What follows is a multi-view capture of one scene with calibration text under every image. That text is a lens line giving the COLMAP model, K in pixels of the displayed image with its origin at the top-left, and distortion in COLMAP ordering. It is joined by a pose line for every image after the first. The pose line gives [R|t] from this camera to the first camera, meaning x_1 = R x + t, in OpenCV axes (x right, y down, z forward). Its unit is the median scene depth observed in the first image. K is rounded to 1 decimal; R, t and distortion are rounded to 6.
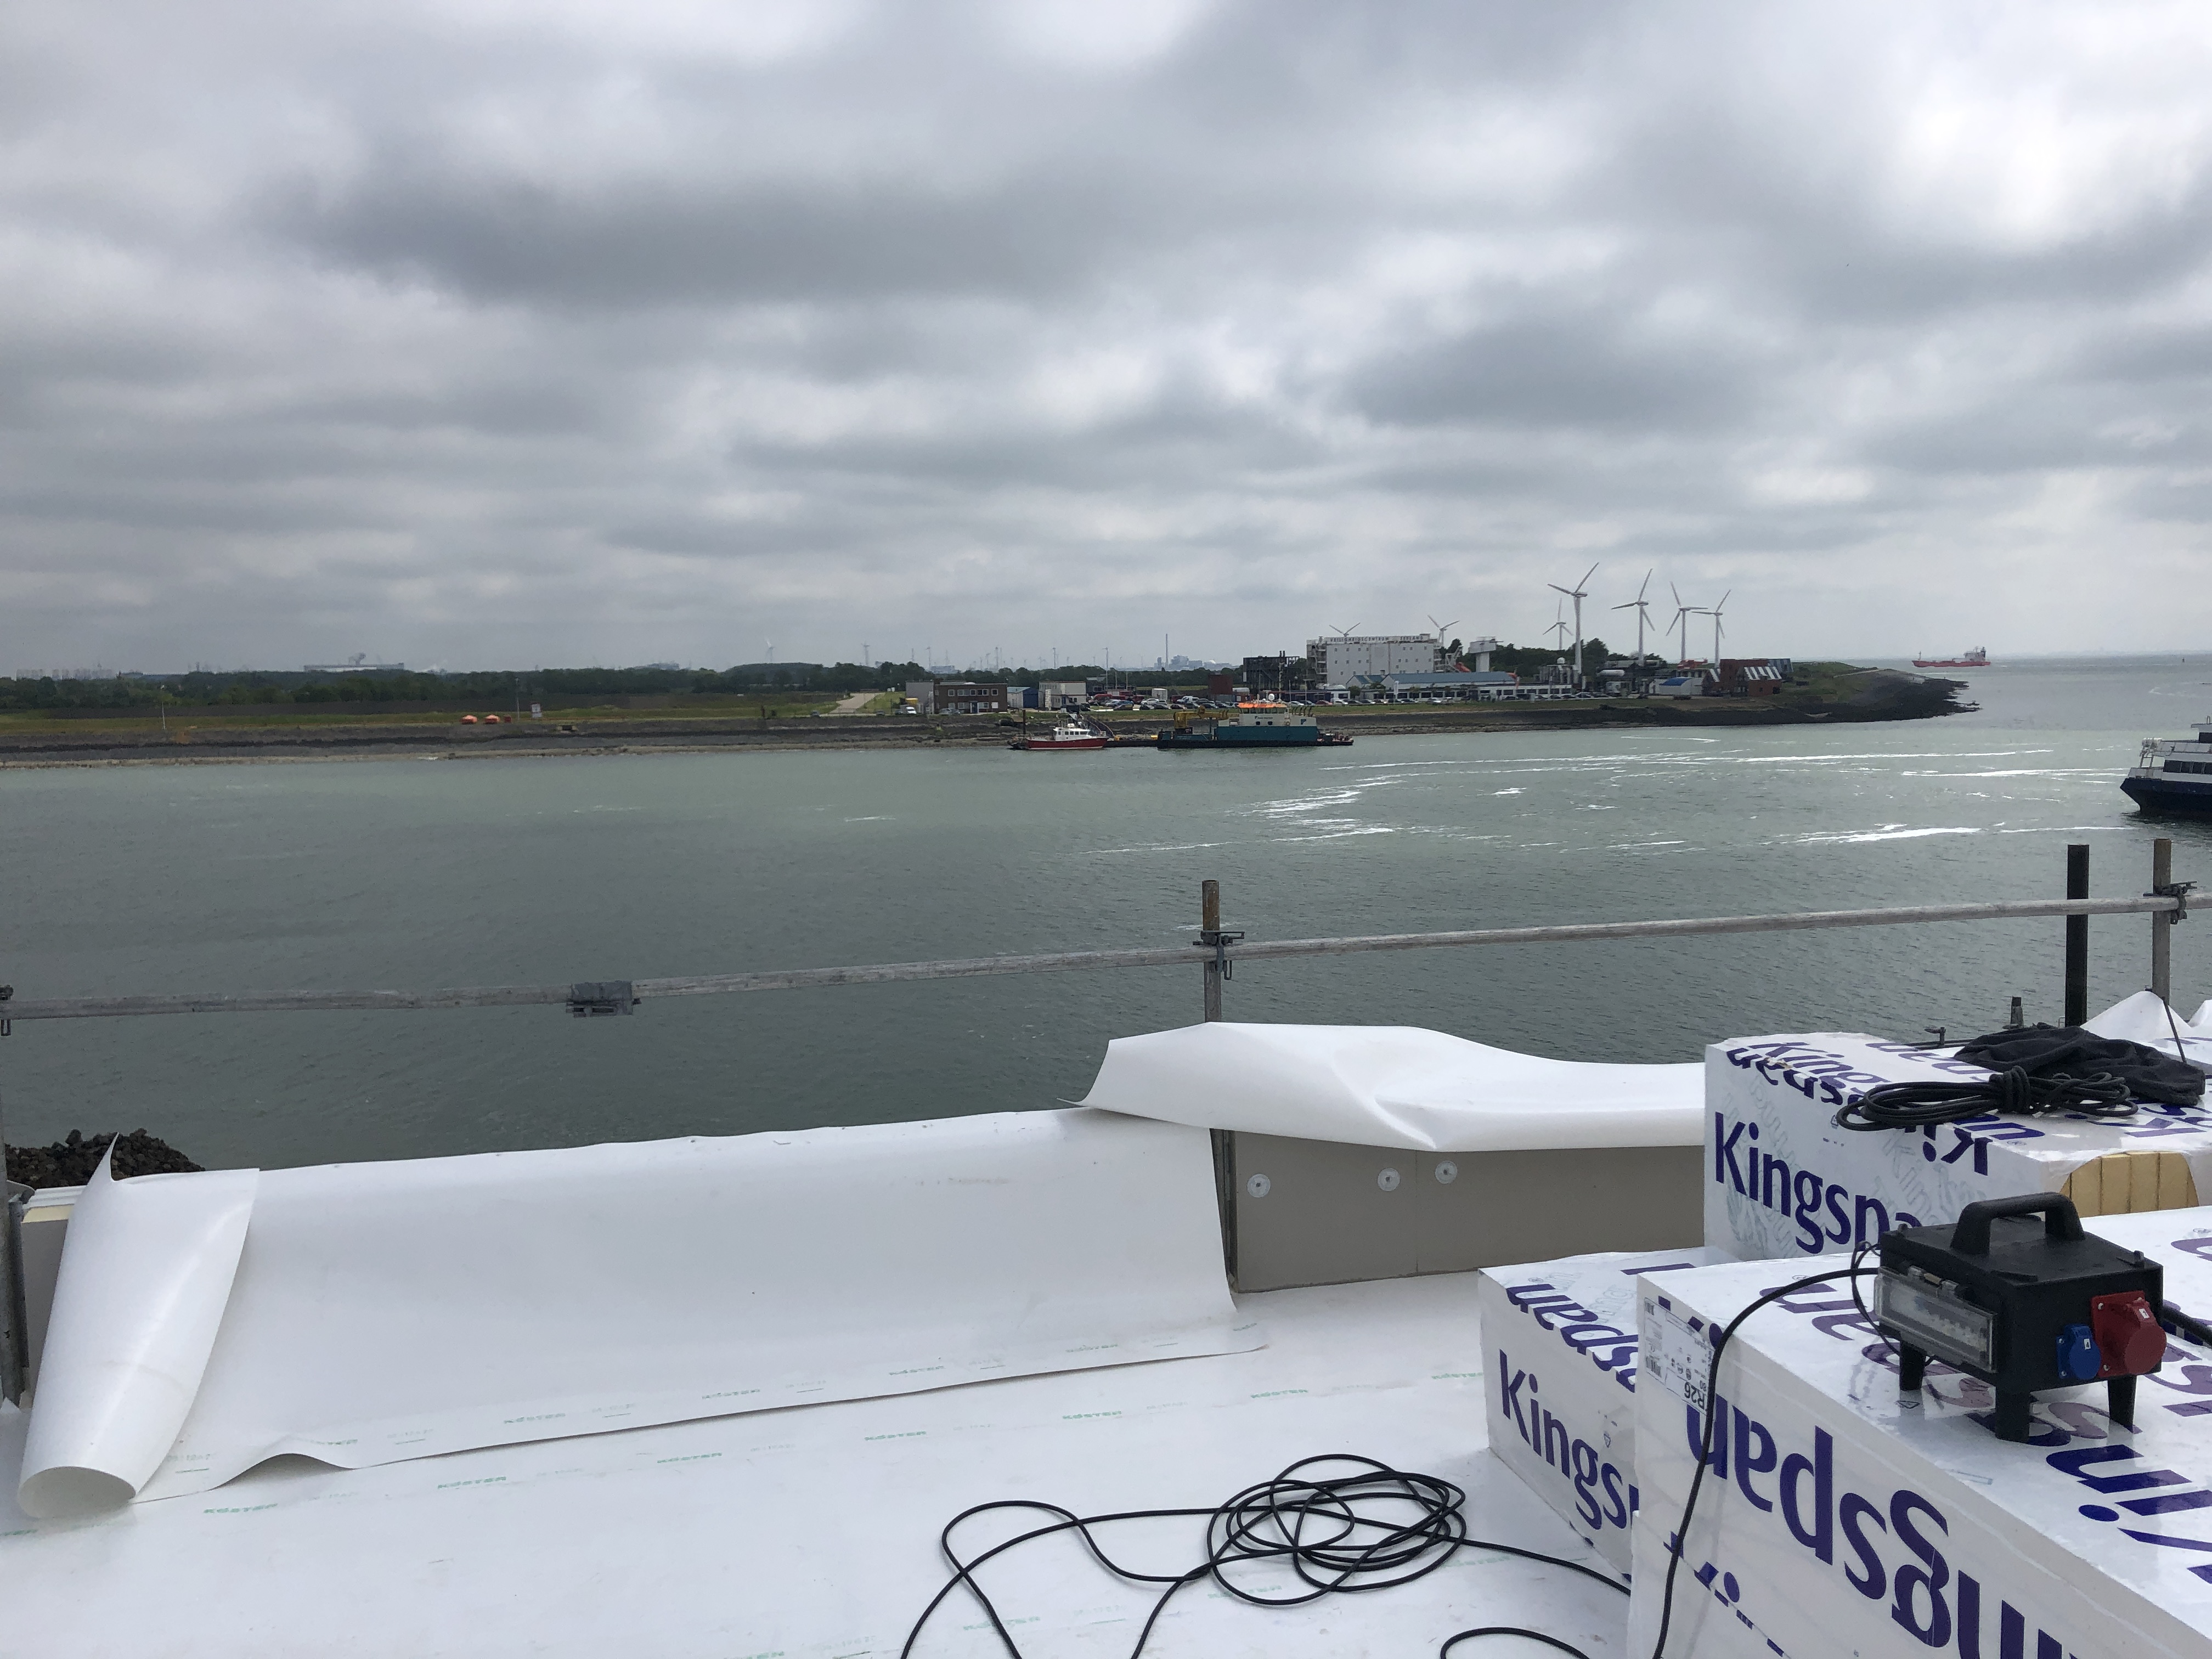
lens RADIAL K [[1838.1, 0, 1103.3], [0, 1838.1, 869.3], [0, 0, 1]] dist [0.055032, -0.062393]
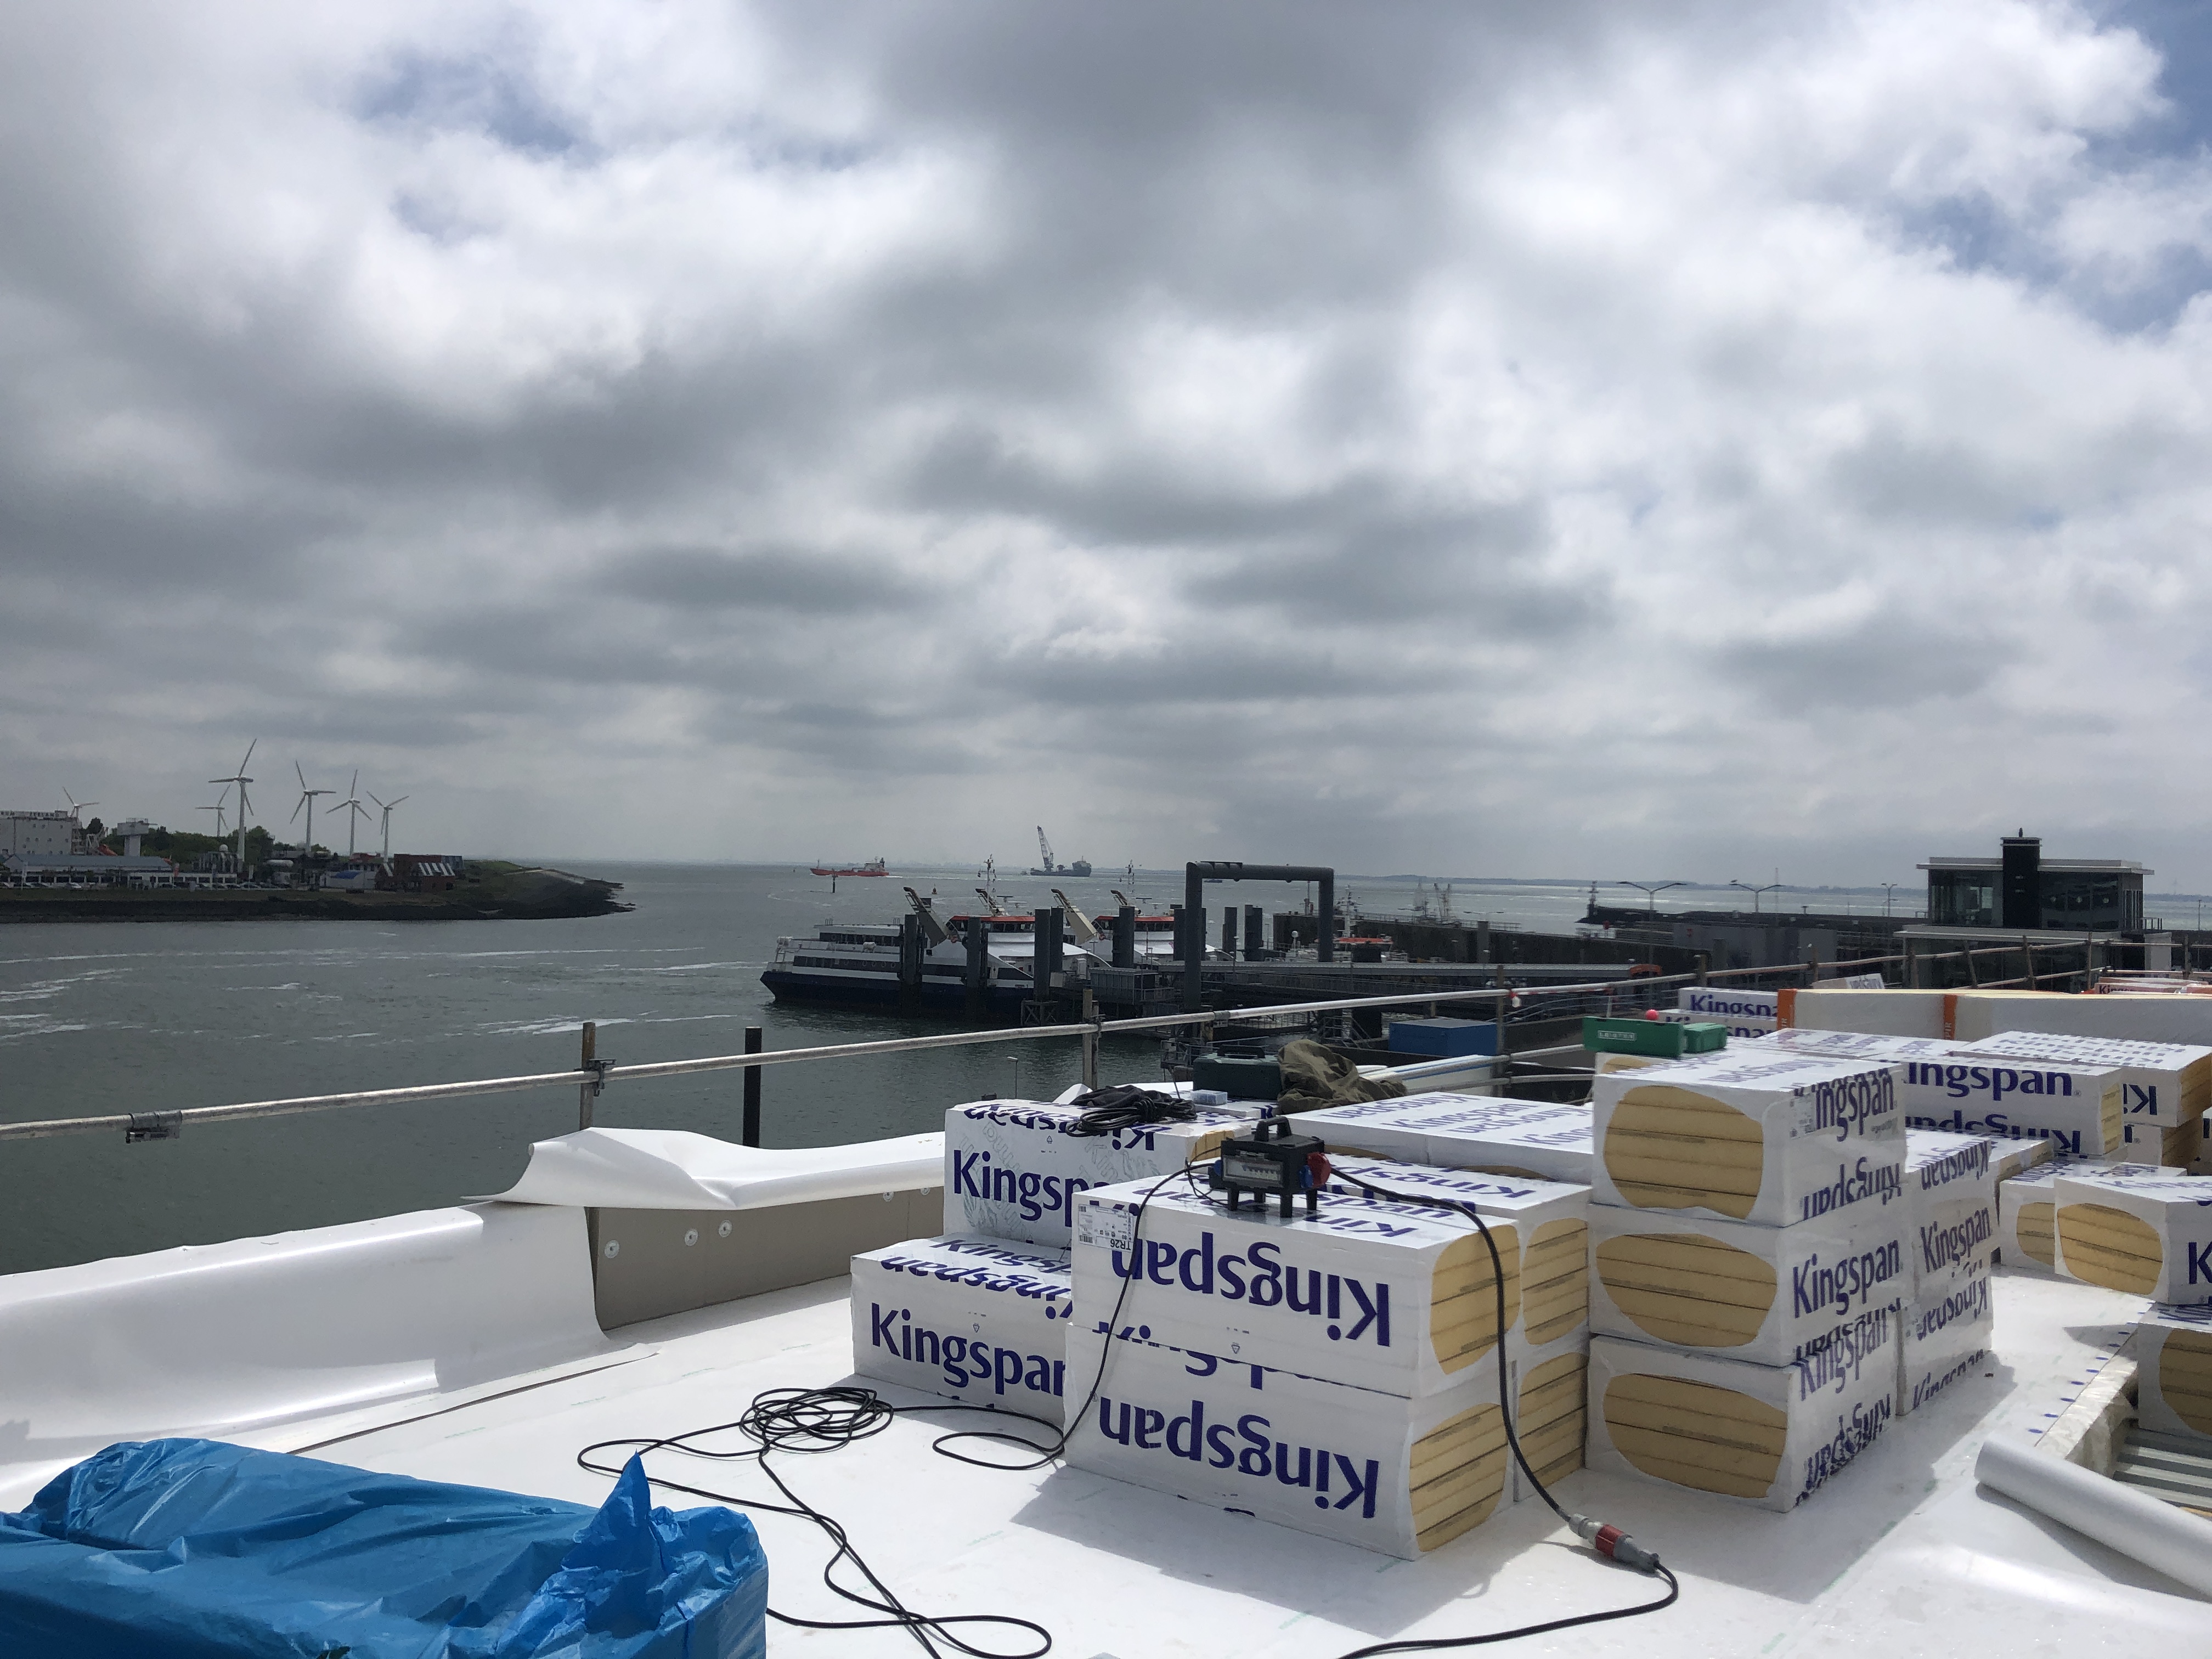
lens RADIAL K [[1838.1, 0, 1103.3], [0, 1838.1, 869.3], [0, 0, 1]] dist [0.055032, -0.062393]
pose [[0.765998, 0.035193, 0.641878, -0.622962], [0.032628, 0.995085, -0.093496, 0.040497], [-0.642014, 0.092562, 0.761085, -0.346813]]
